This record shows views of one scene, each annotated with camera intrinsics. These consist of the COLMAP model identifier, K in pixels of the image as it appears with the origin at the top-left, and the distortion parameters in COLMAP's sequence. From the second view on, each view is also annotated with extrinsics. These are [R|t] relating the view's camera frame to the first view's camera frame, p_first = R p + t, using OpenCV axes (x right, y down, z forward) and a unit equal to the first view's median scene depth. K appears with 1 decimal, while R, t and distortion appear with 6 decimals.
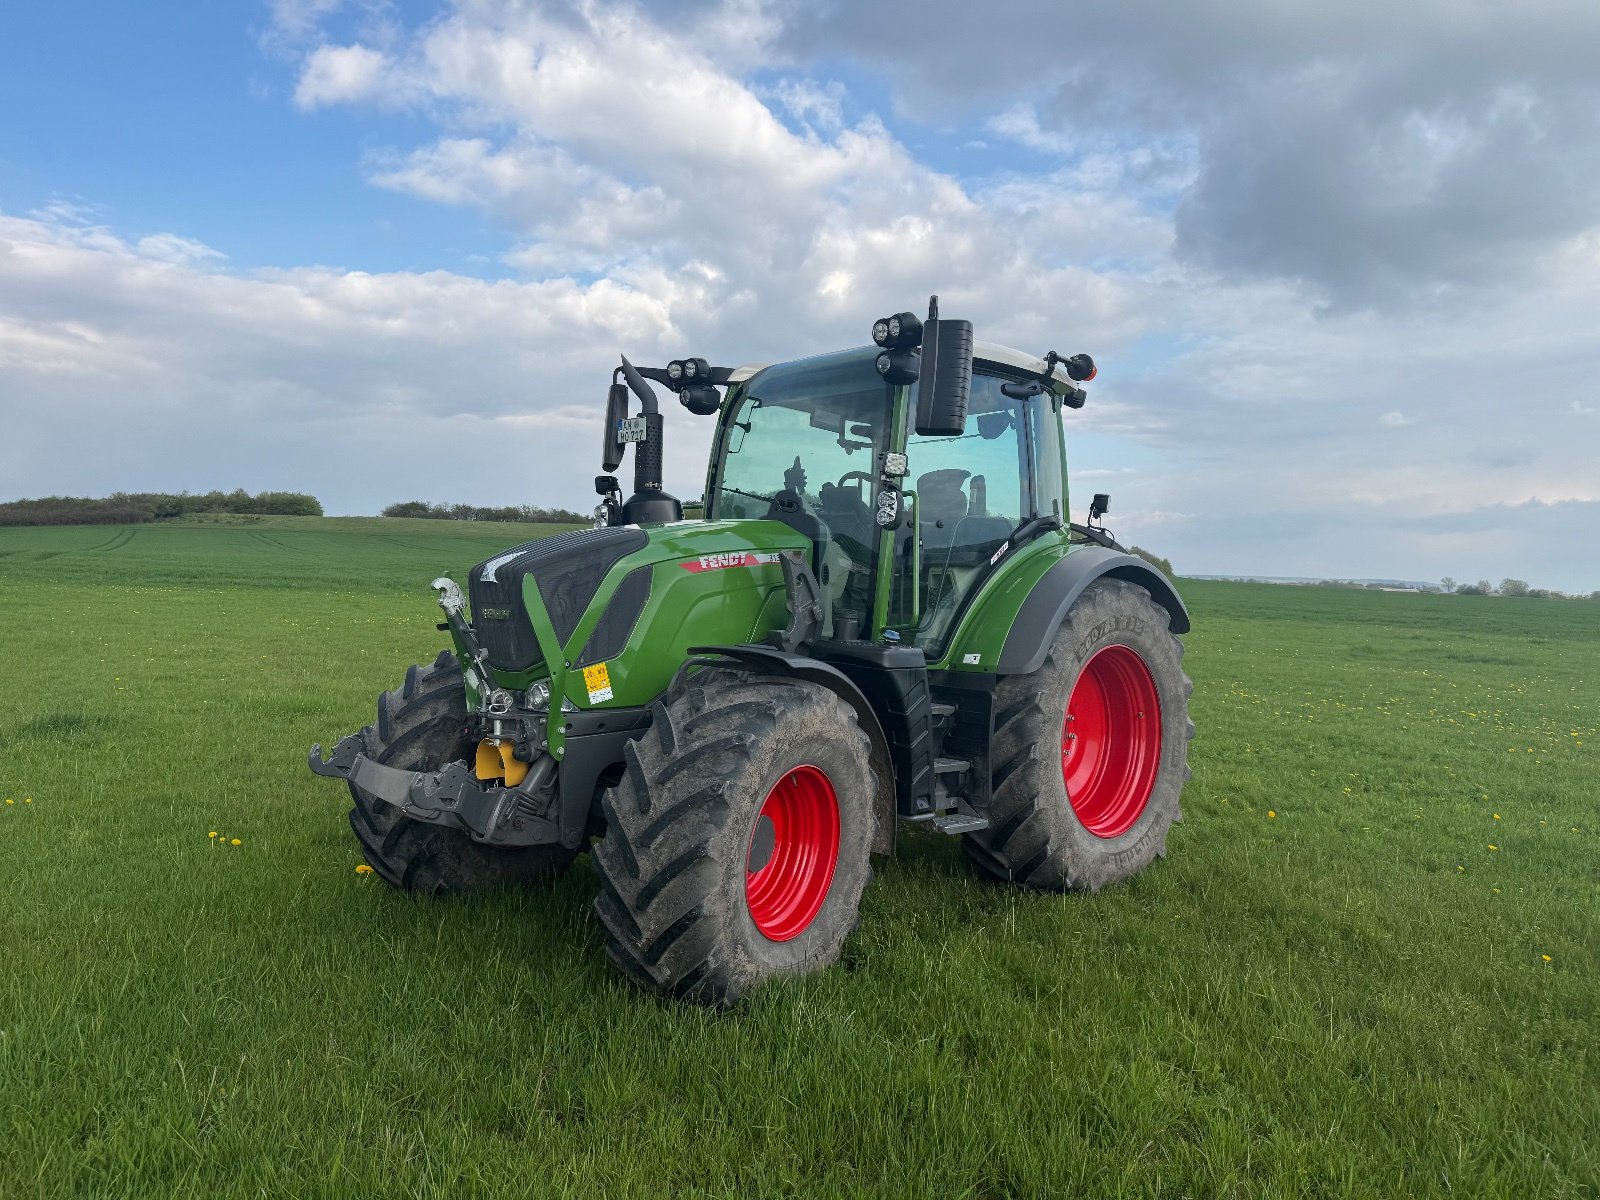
lens RADIAL K [[1139.8, 0, 789.2], [0, 1139.8, 578.6], [0, 0, 1]] dist [0.034629, -0.045406]
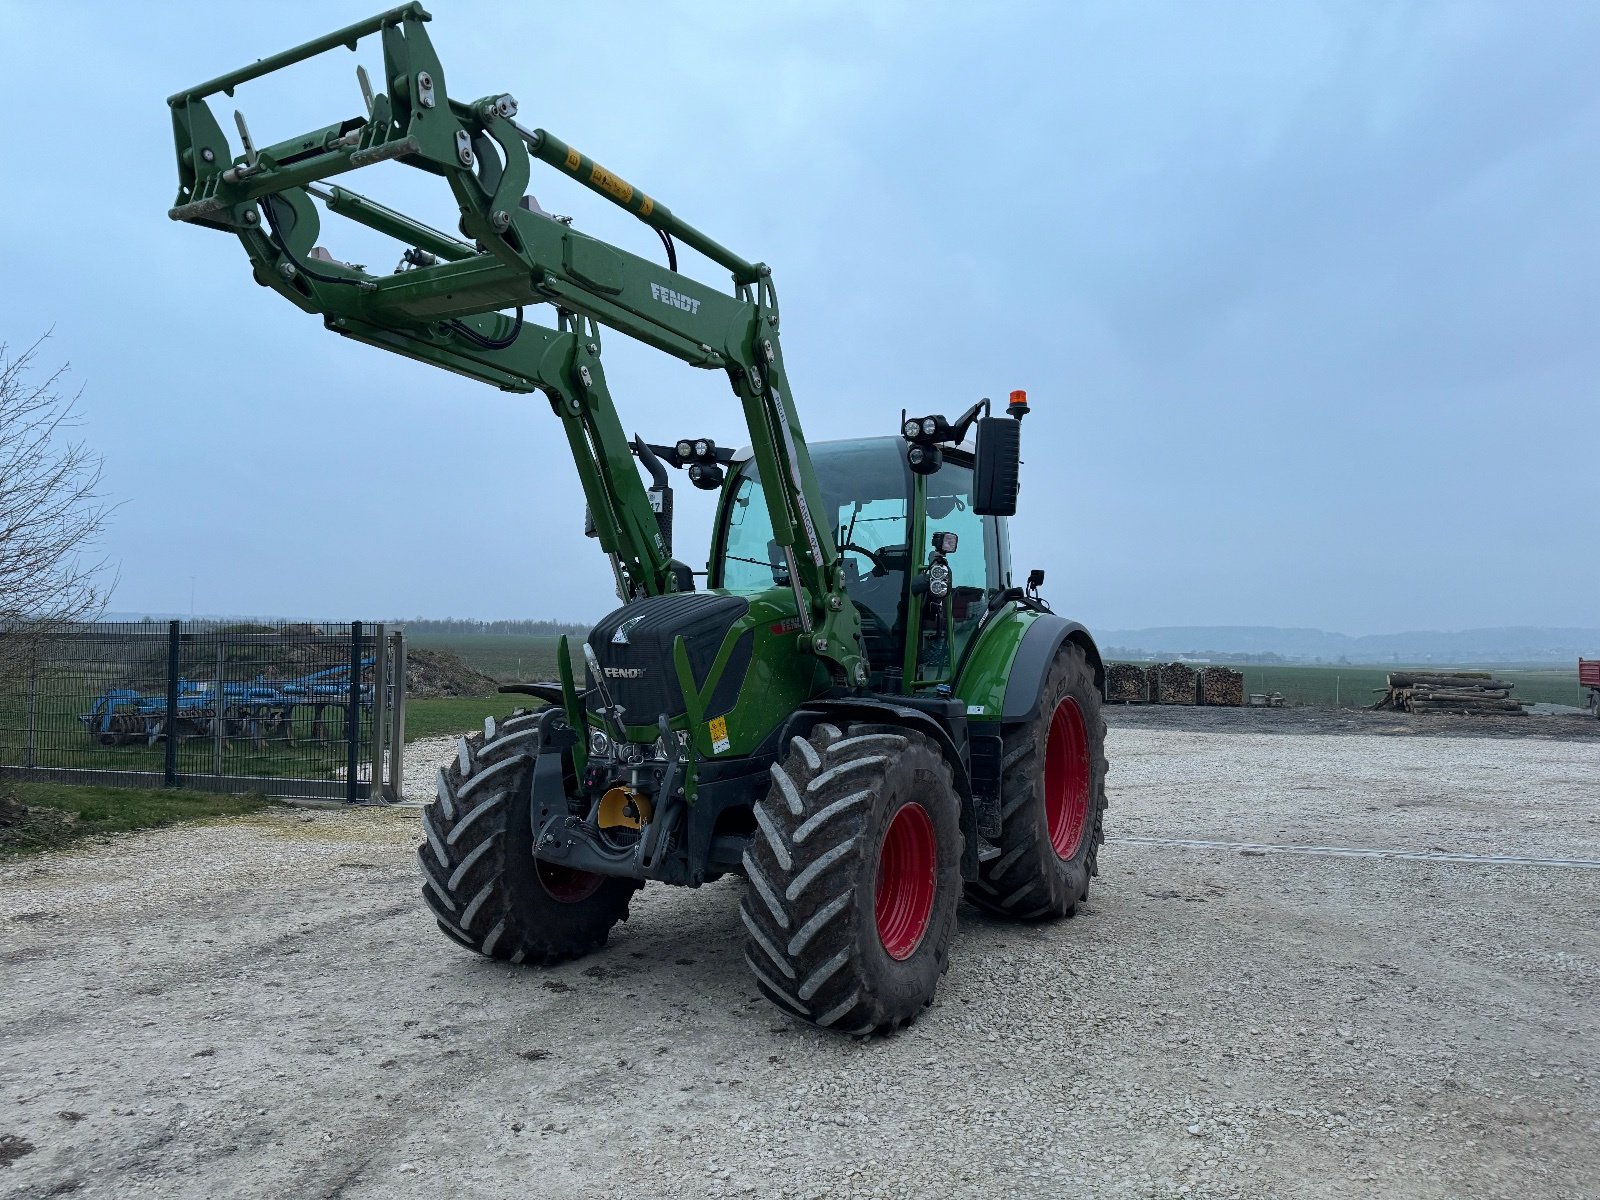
lens RADIAL K [[1139.8, 0, 789.7], [0, 1139.8, 564.1], [0, 0, 1]] dist [0.034629, -0.045406]
pose [[0.962243, 0.019308, 0.271506, -0.312546], [-0.001095, 0.997747, -0.067075, 0.000423], [-0.272190, 0.064245, 0.960097, -0.071497]]
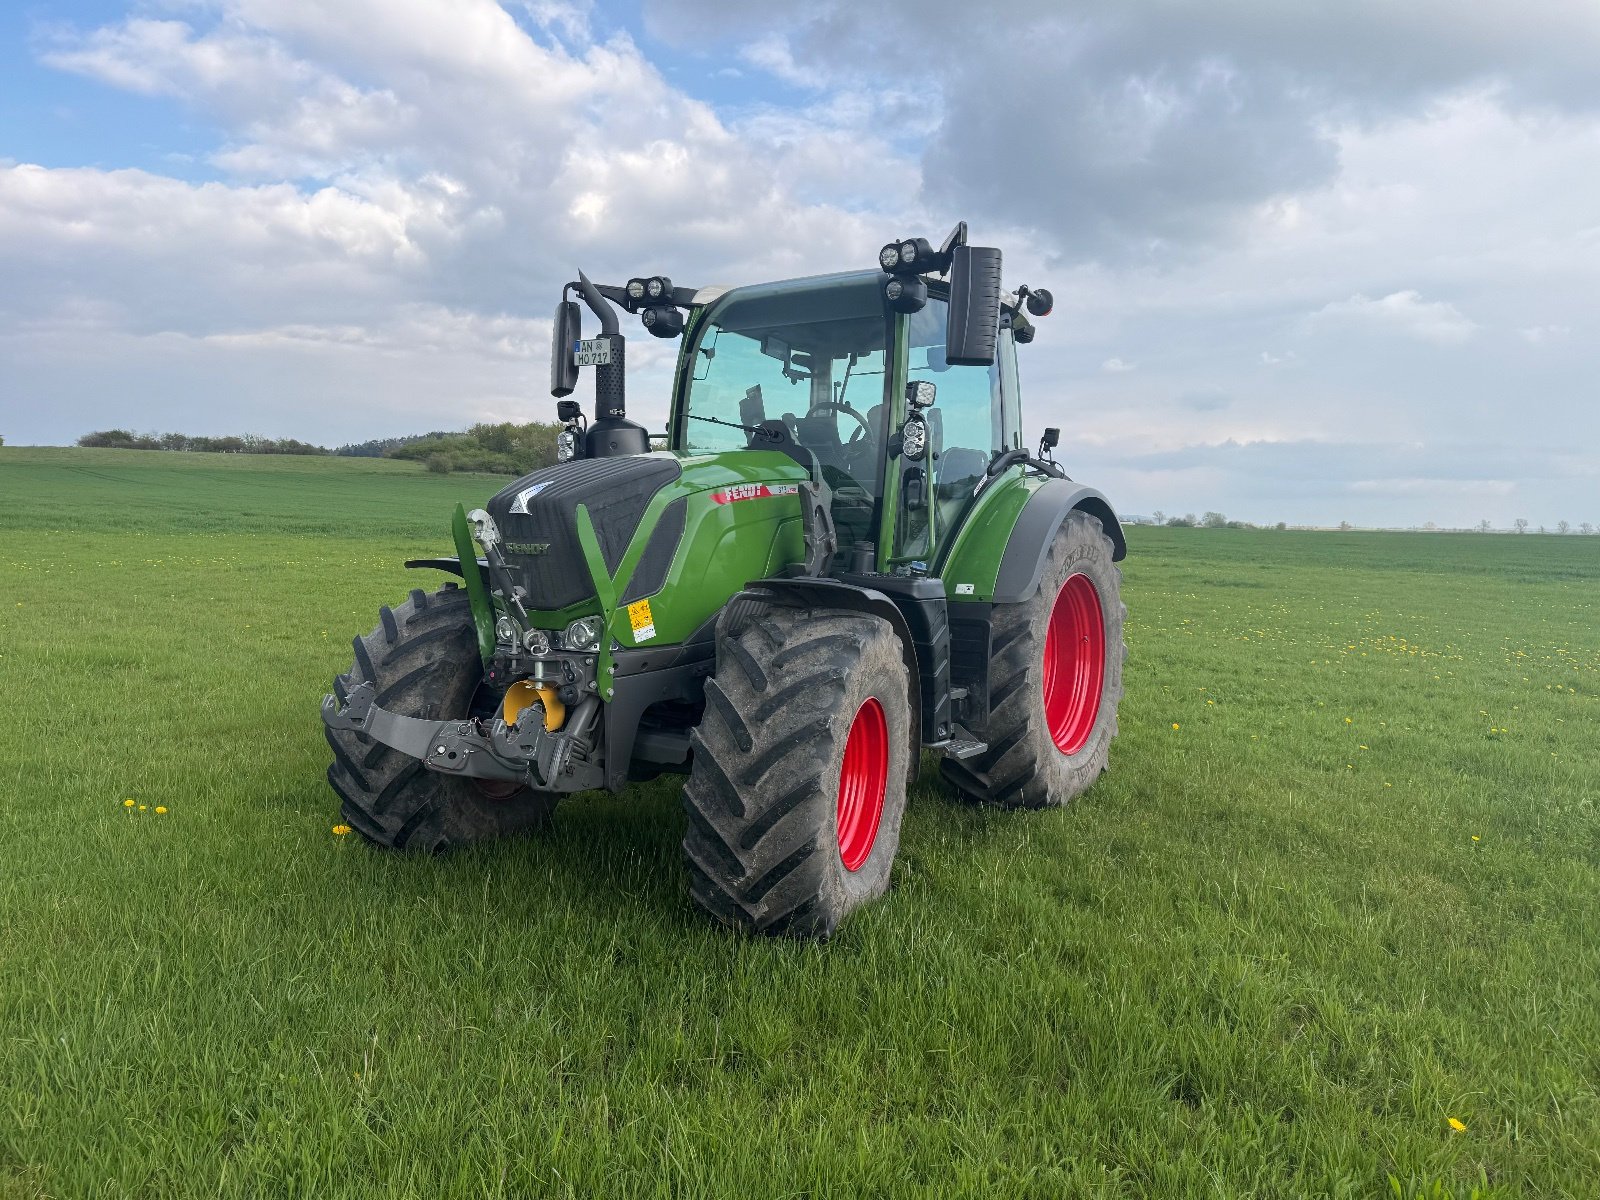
lens RADIAL K [[1139.8, 0, 802.3], [0, 1139.8, 586.3], [0, 0, 1]] dist [0.034629, -0.045406]
pose [[0.974180, -0.017795, 0.225069, -0.193006], [0.003574, 0.997980, 0.063432, 0.002832], [-0.225743, -0.060990, 0.972276, 0.037555]]
